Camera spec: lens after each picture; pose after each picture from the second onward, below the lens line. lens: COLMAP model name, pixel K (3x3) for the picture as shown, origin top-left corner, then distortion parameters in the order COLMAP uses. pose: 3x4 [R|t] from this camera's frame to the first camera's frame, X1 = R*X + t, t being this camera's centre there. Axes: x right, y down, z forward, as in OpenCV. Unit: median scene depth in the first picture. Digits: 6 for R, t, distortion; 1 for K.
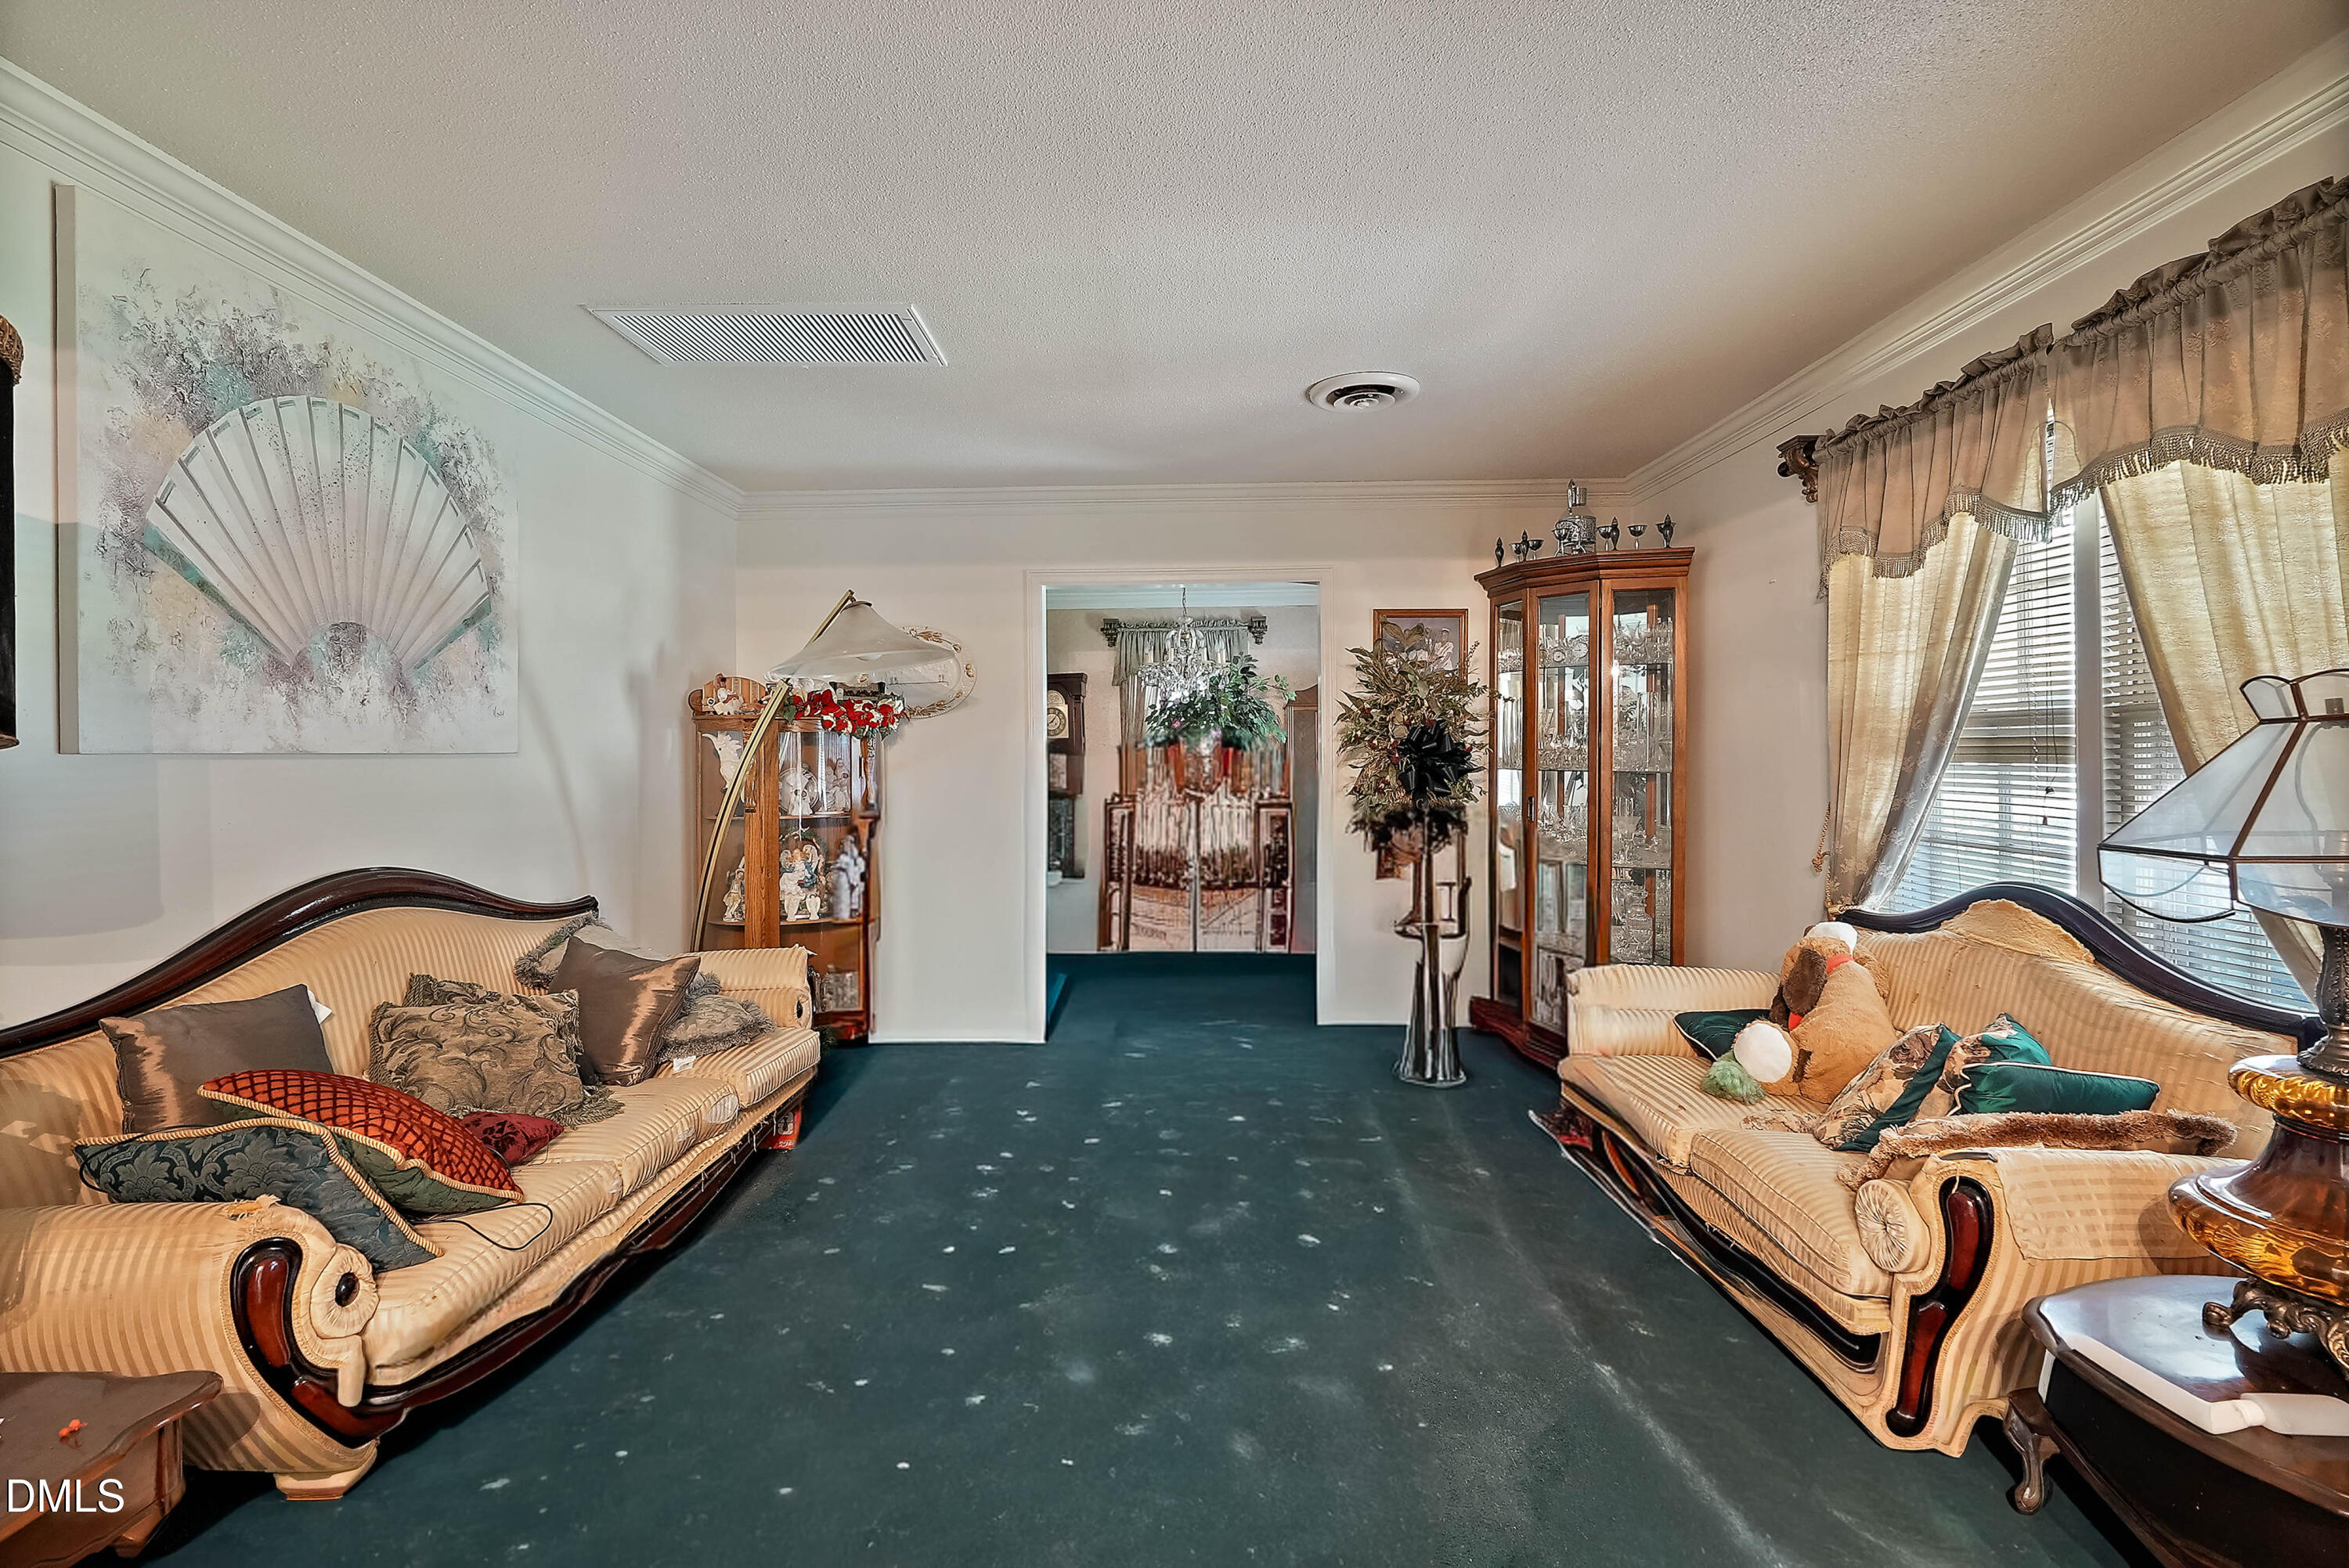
lens RADIAL K [[1078.6, 0, 1173.5], [0, 1078.6, 765.3], [0, 0, 1]] dist [-0.004461, -0.000797]
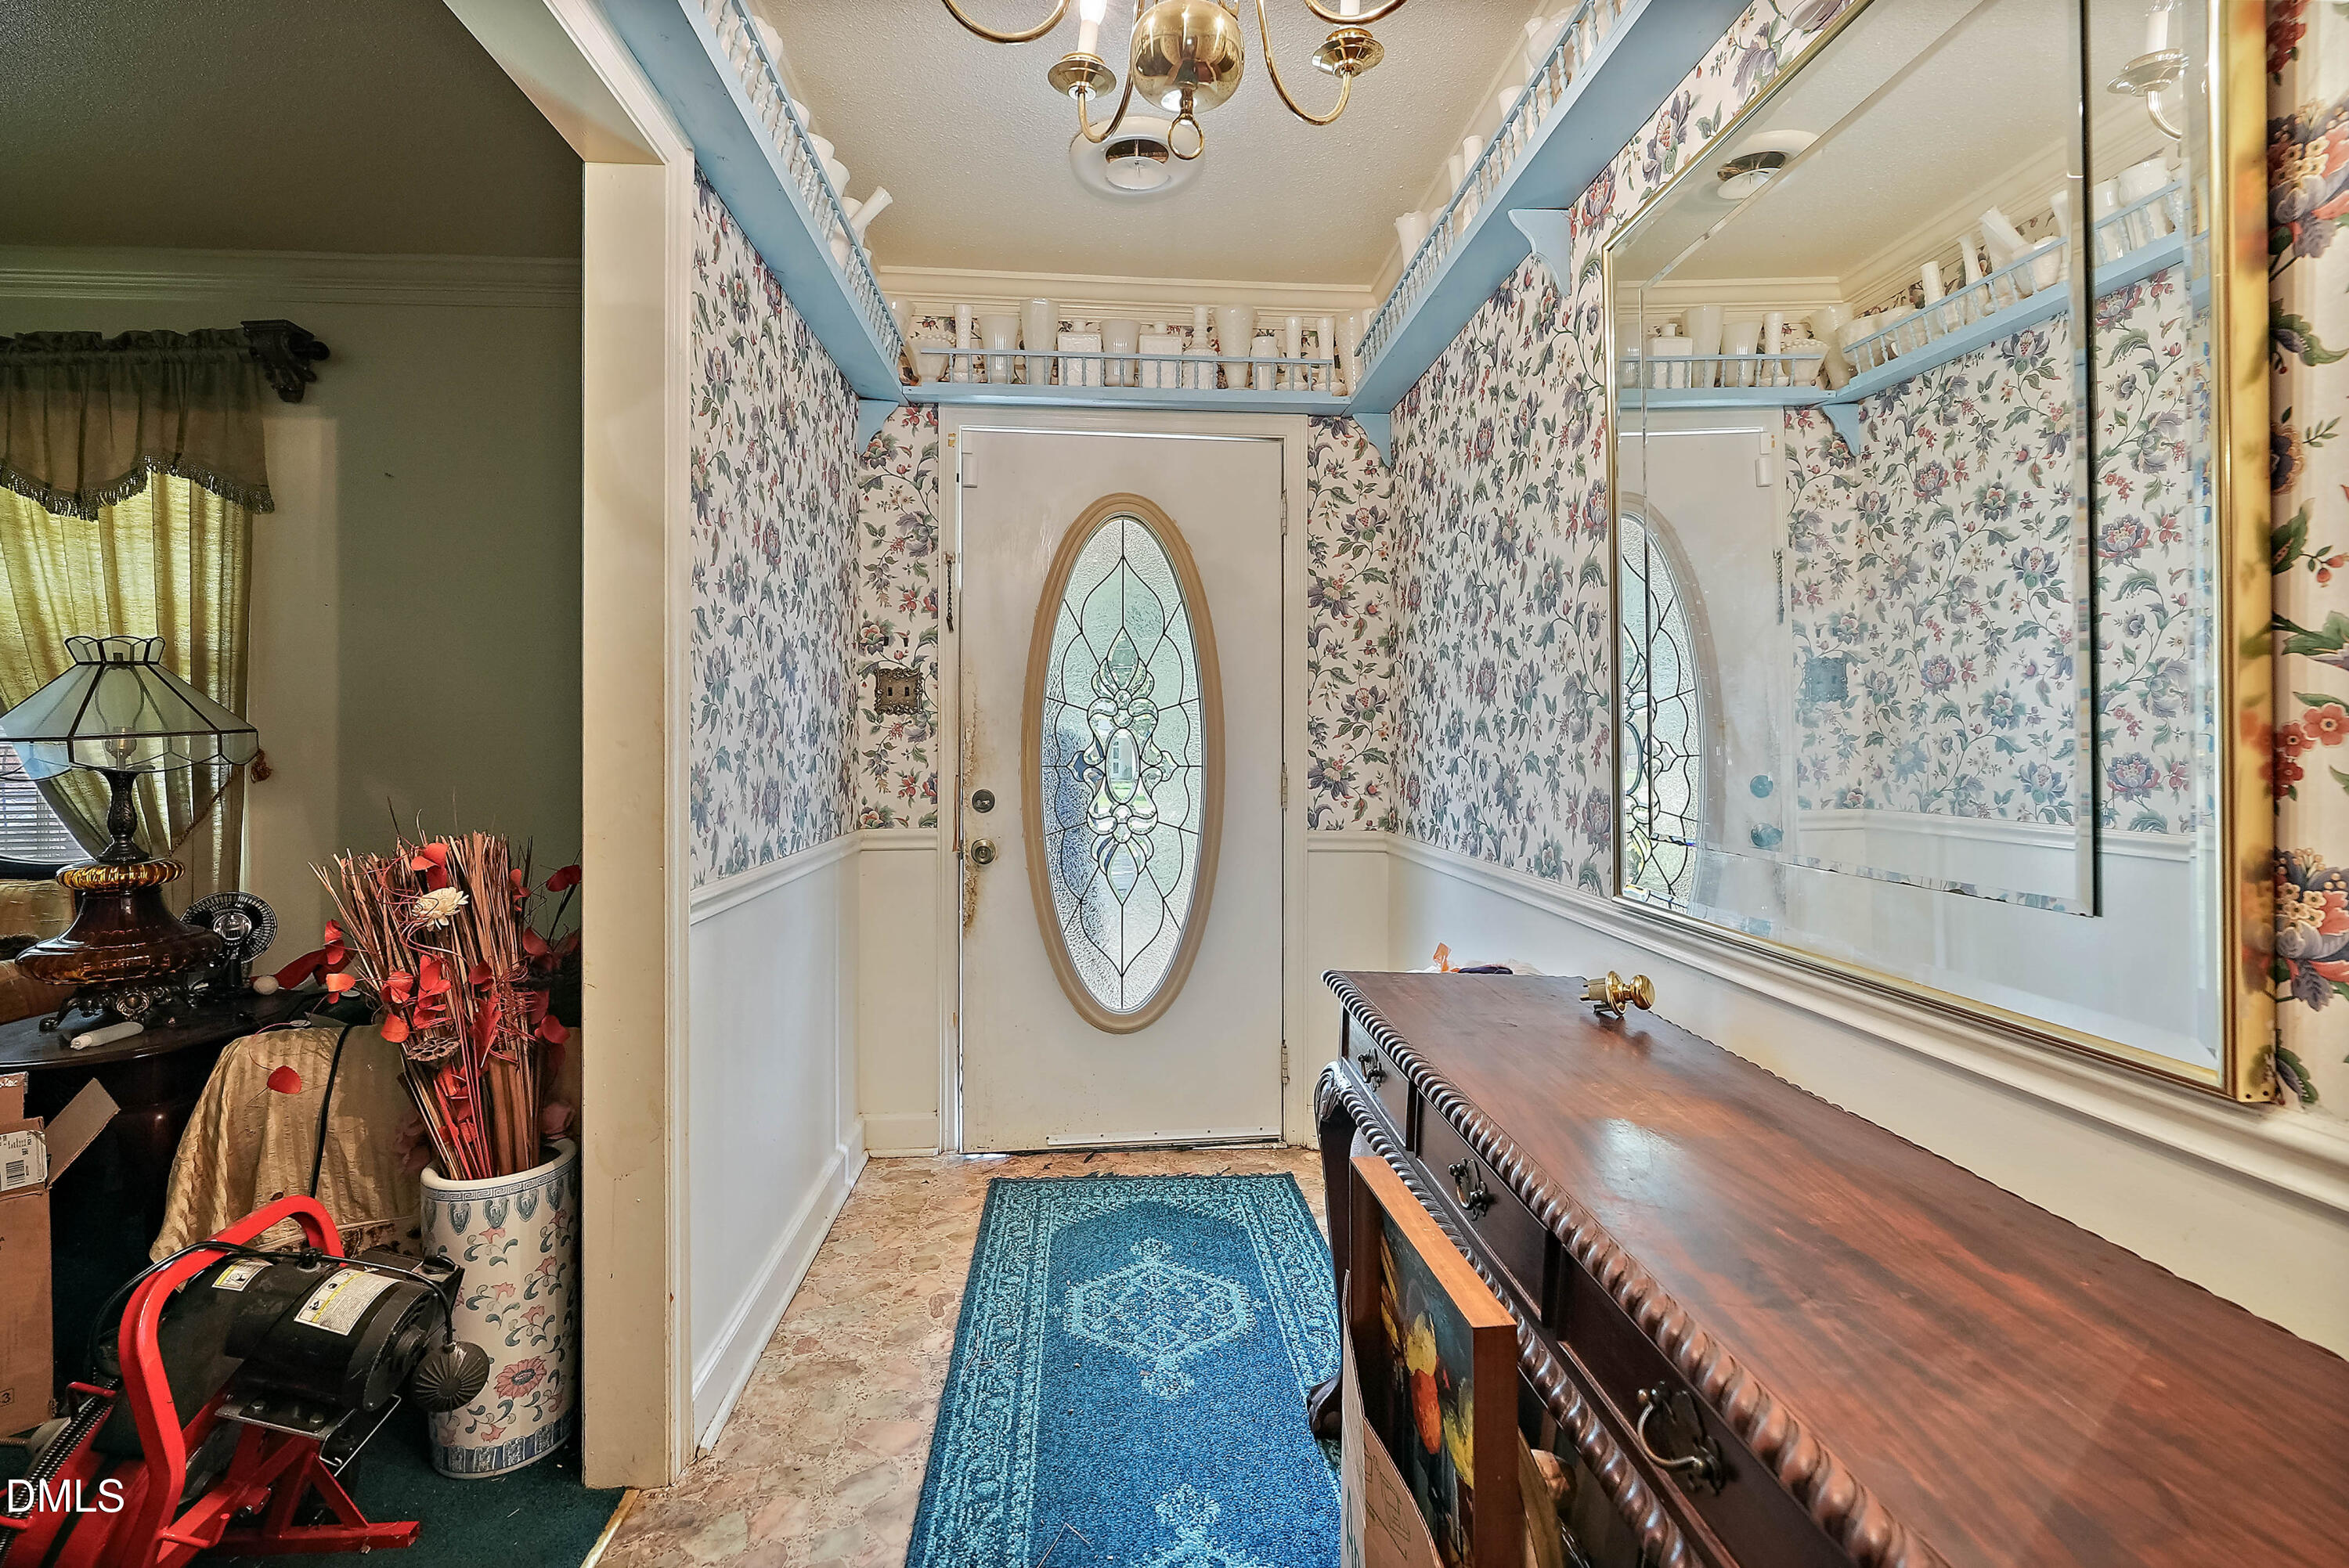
lens RADIAL K [[1078.6, 0, 1161.6], [0, 1078.6, 728.4], [0, 0, 1]] dist [-0.004461, -0.000797]
pose [[-0.073277, 0.011342, 0.997247, -0.575867], [0.007974, 0.999910, -0.010787, 0.065145], [-0.997280, 0.007162, -0.073360, -0.422875]]
